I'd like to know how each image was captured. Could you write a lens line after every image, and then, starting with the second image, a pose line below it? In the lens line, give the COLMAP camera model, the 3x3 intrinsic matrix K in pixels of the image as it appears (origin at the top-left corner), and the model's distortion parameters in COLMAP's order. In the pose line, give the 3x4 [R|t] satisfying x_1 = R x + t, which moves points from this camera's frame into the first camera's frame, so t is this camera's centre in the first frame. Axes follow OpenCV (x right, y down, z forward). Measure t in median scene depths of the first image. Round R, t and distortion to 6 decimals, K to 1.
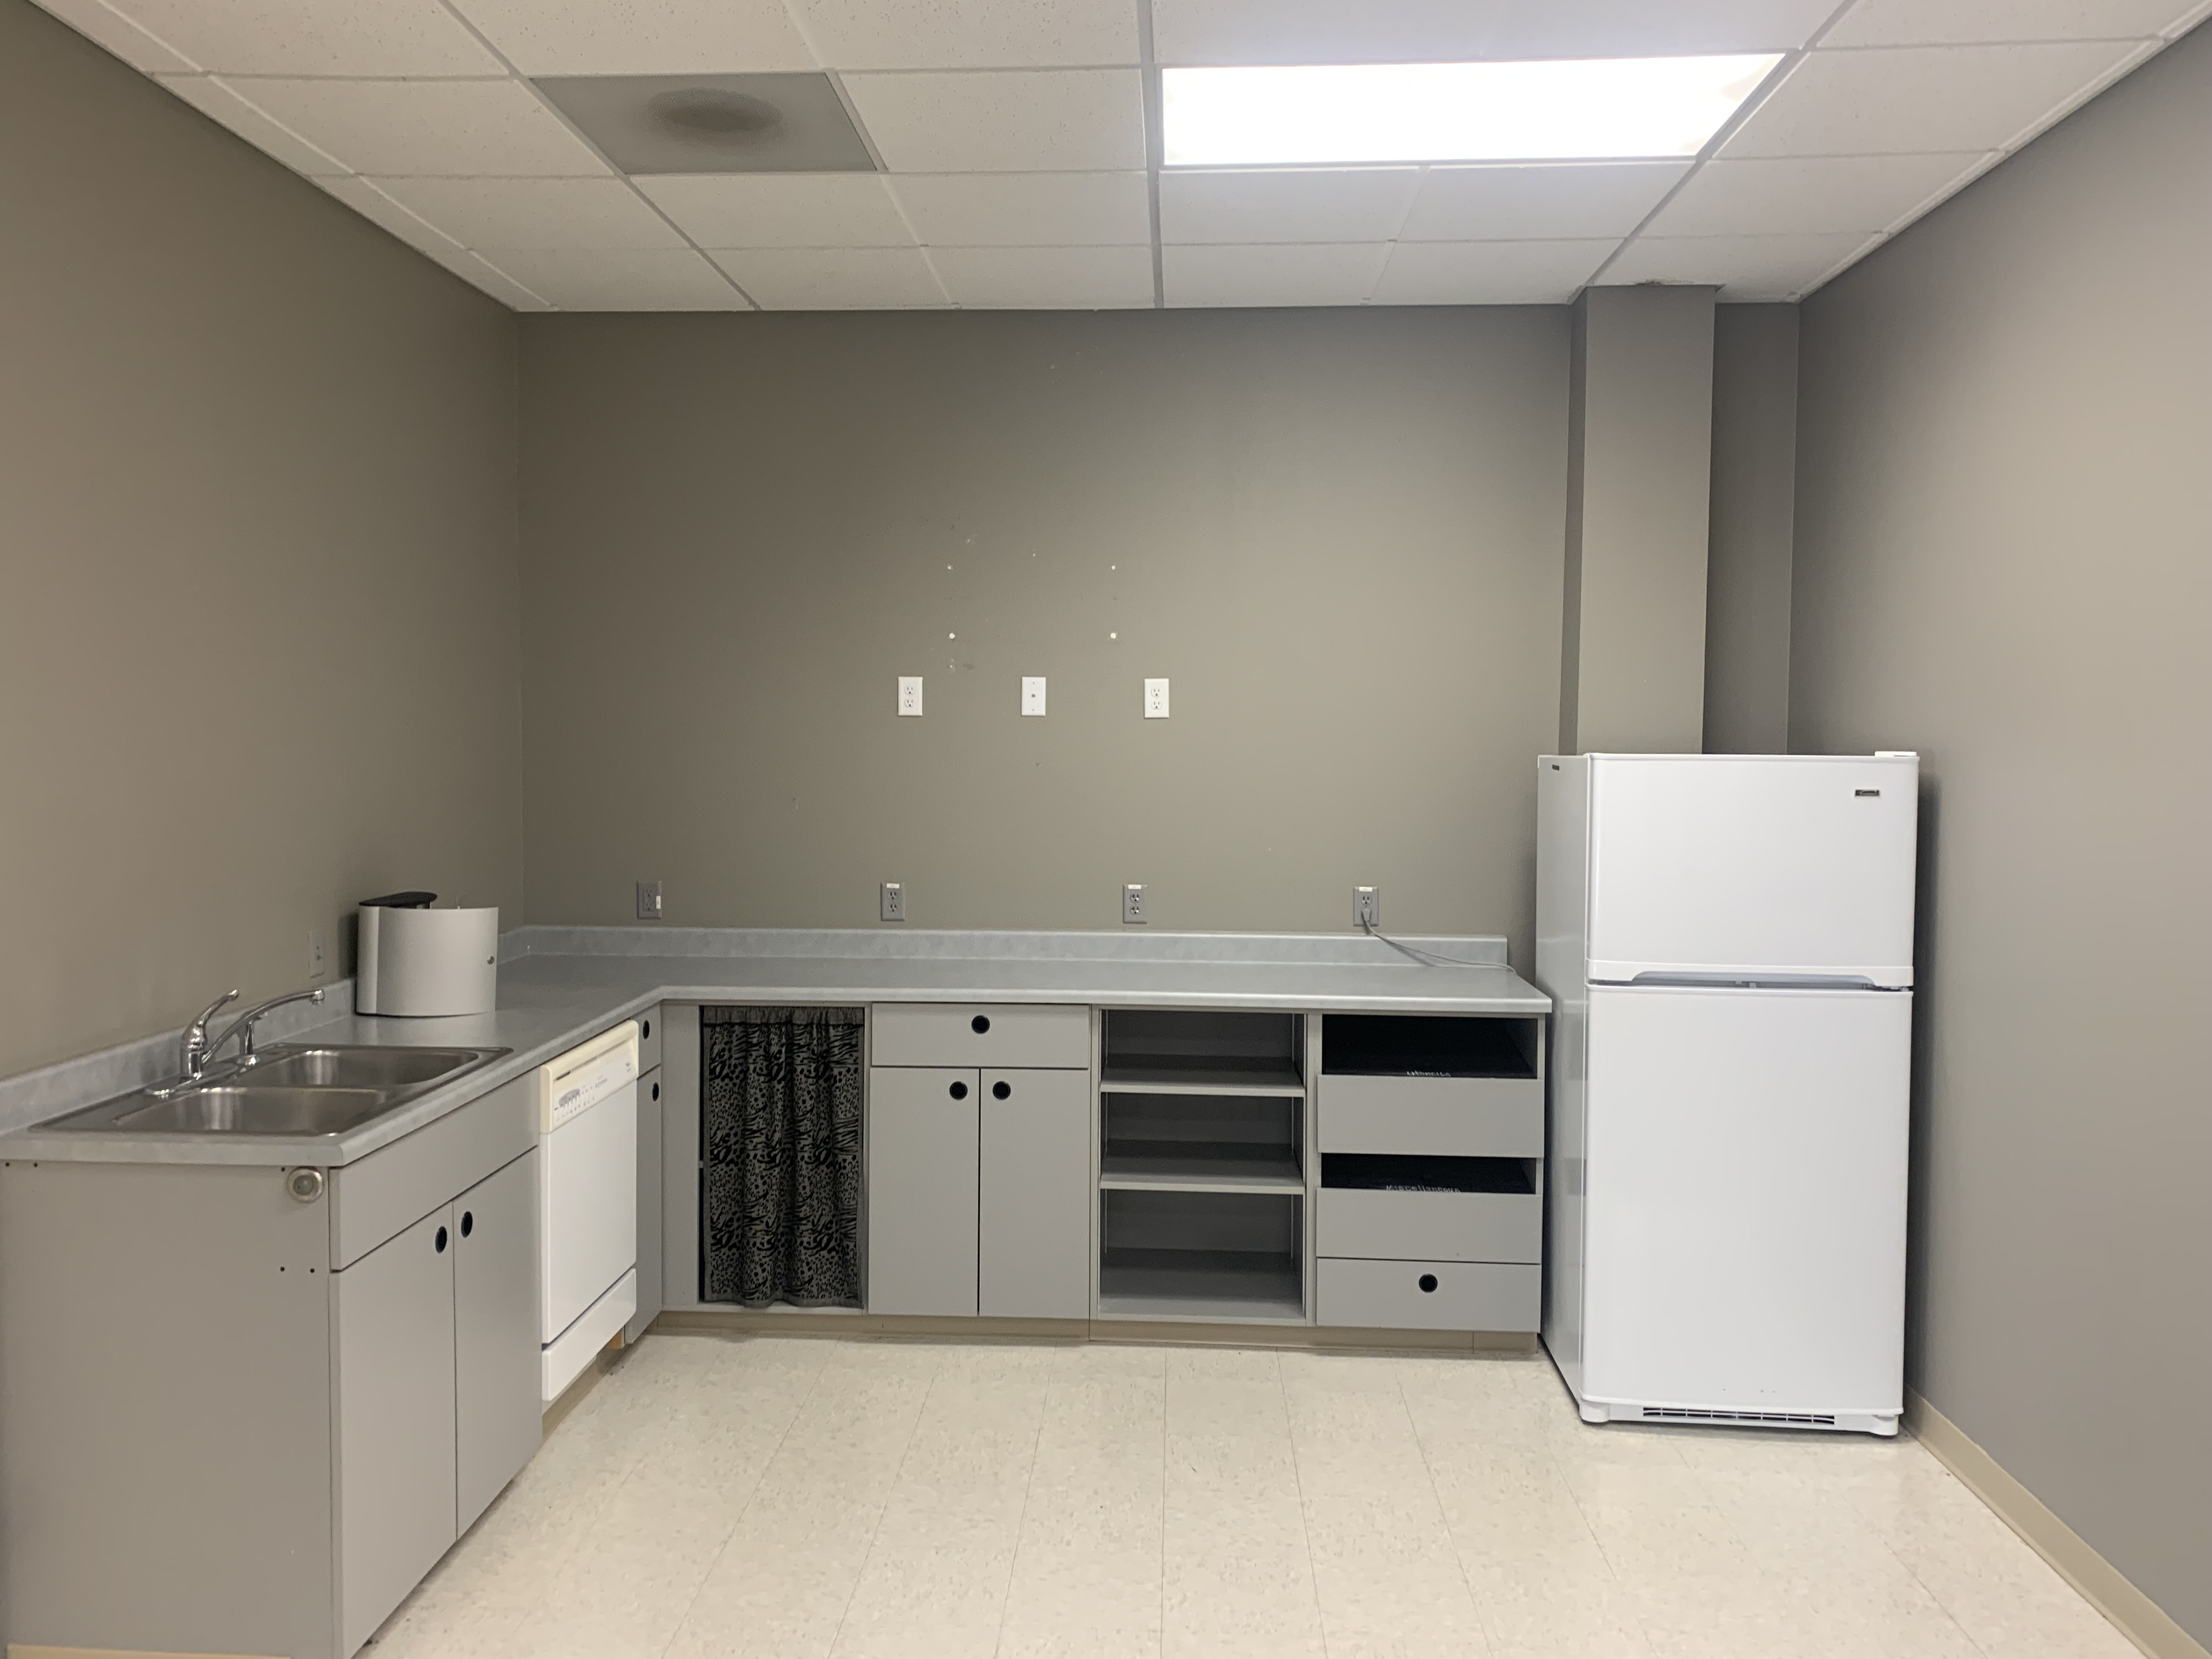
lens RADIAL K [[1701.5, 0, 1097.2], [0, 1701.5, 769.5], [0, 0, 1]] dist [0.023192, -0.018047]
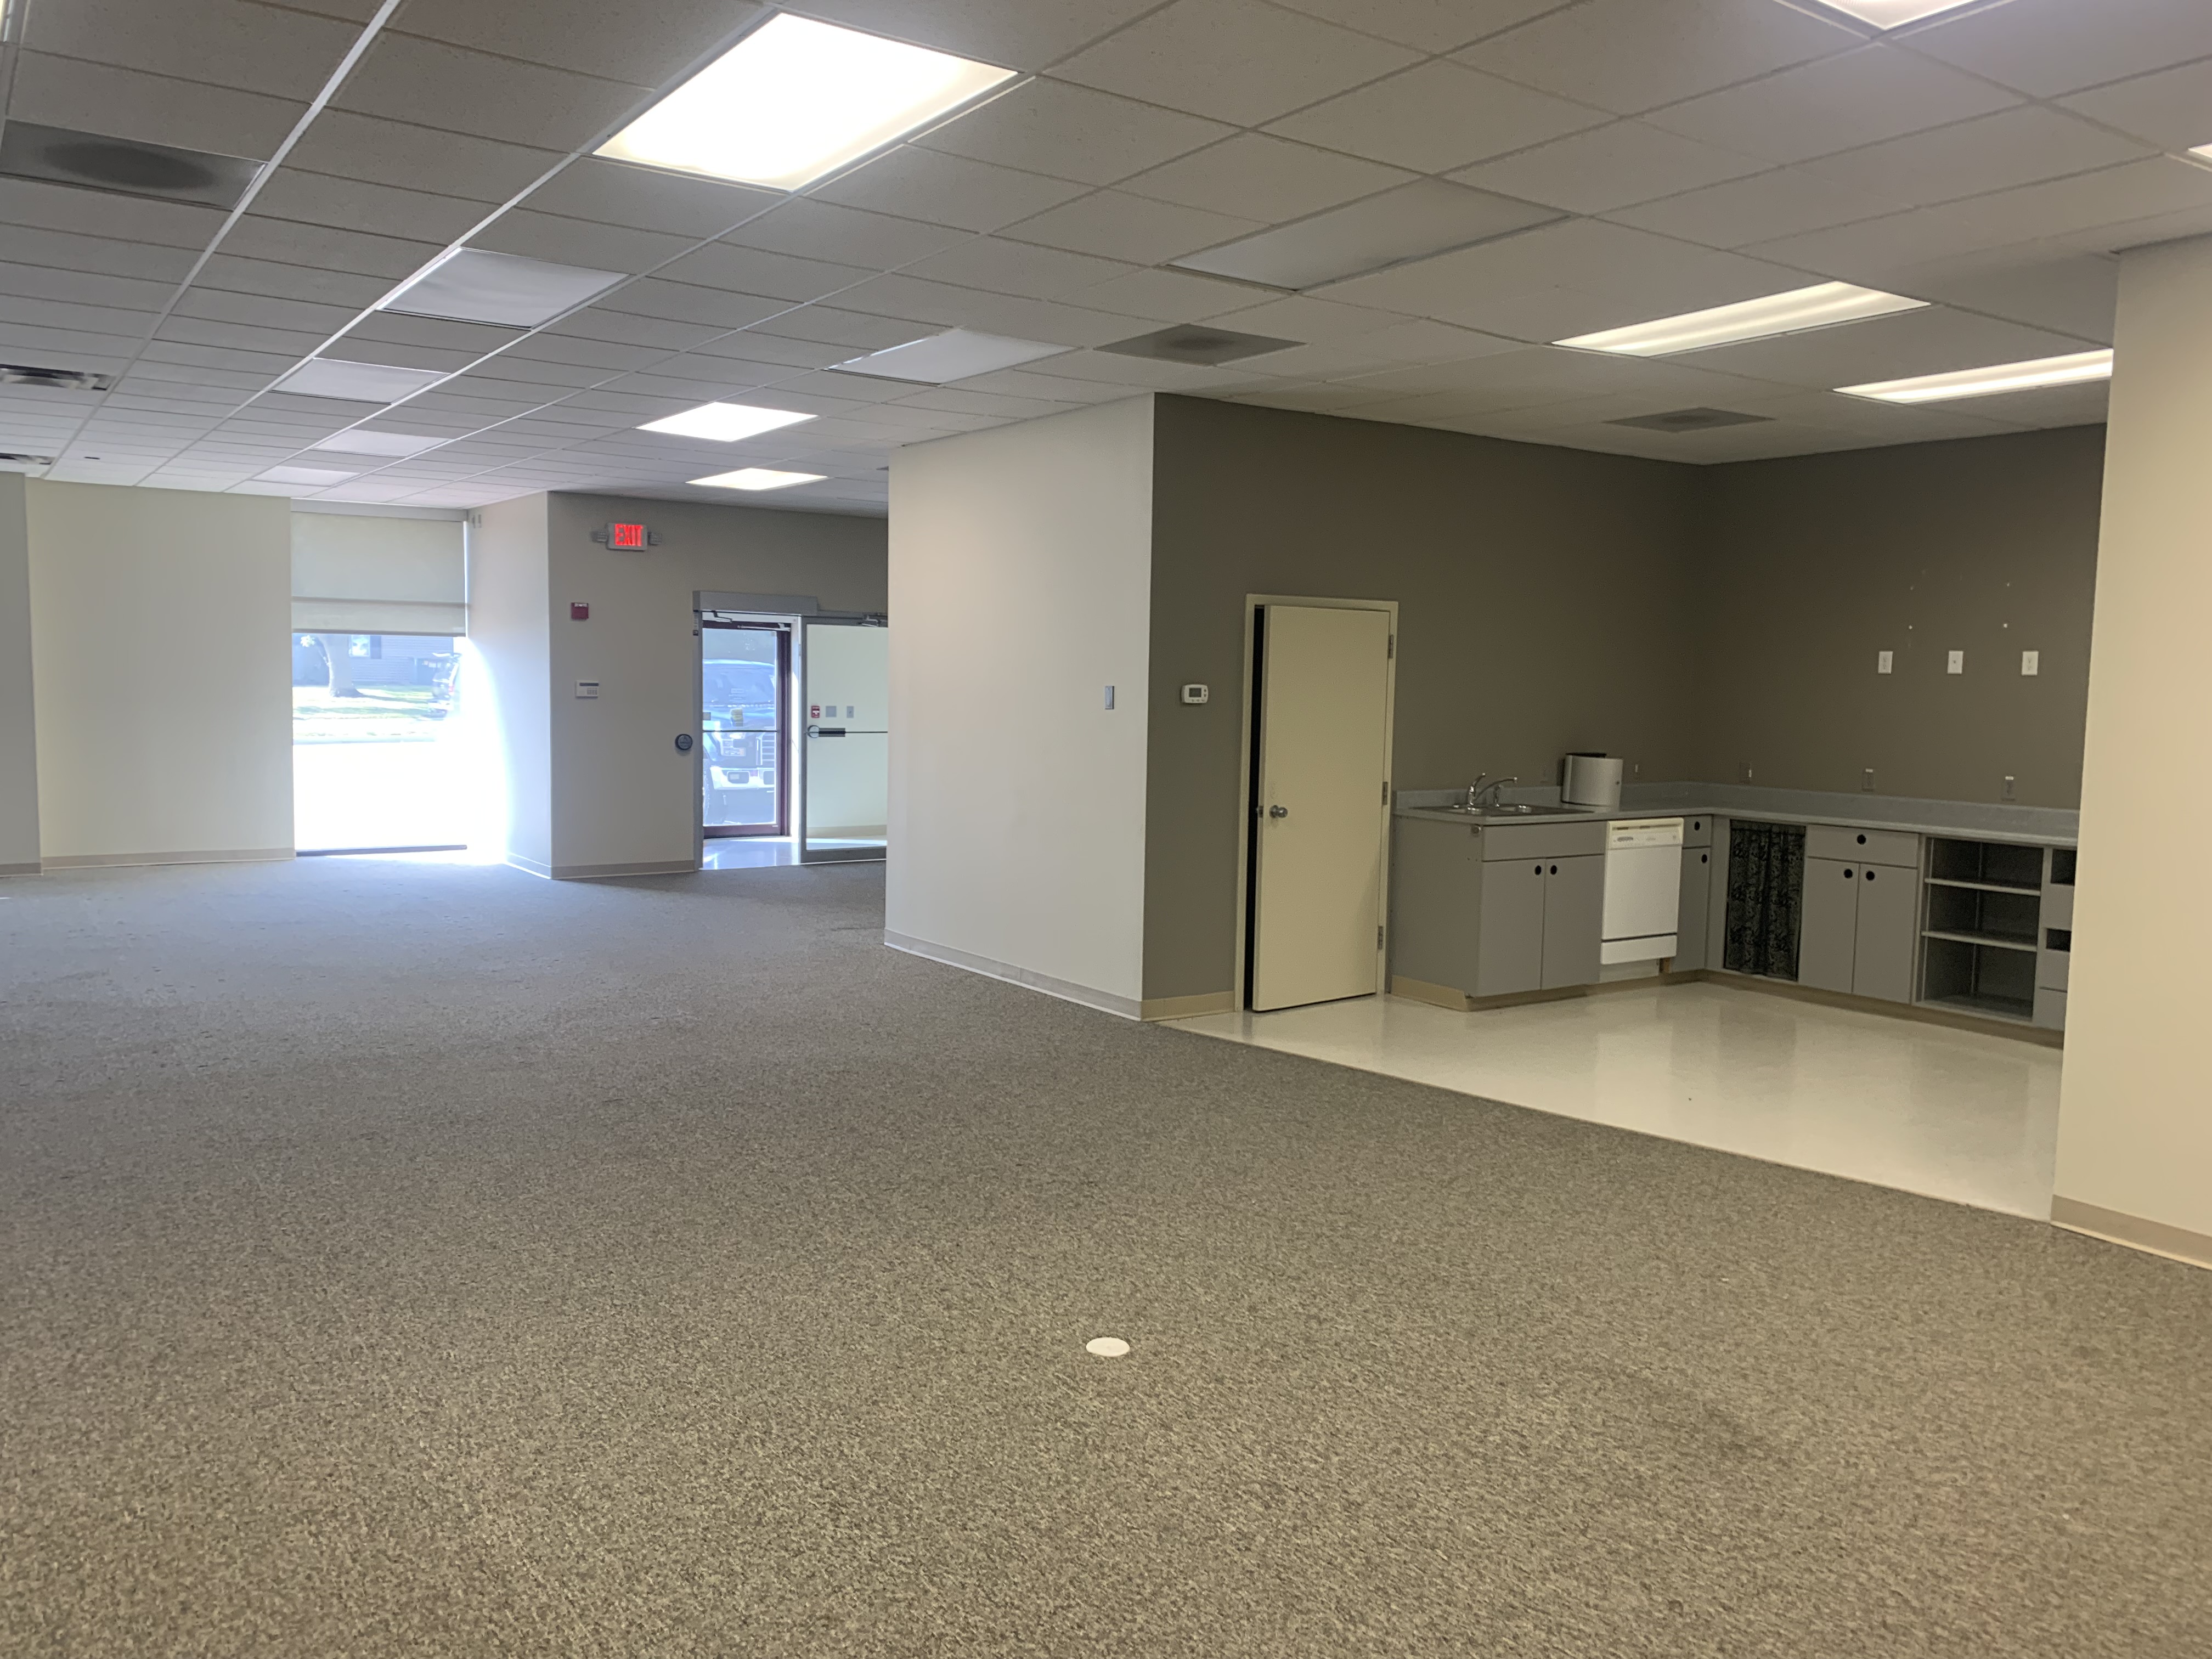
lens RADIAL K [[1701.5, 0, 1109.5], [0, 1701.5, 827.8], [0, 0, 1]] dist [0.023192, -0.018047]
pose [[0.611732, 0.075093, -0.787493, 0.894272], [-0.032591, 0.997032, 0.069757, 0.033409], [0.790393, -0.017007, 0.612363, -0.792378]]
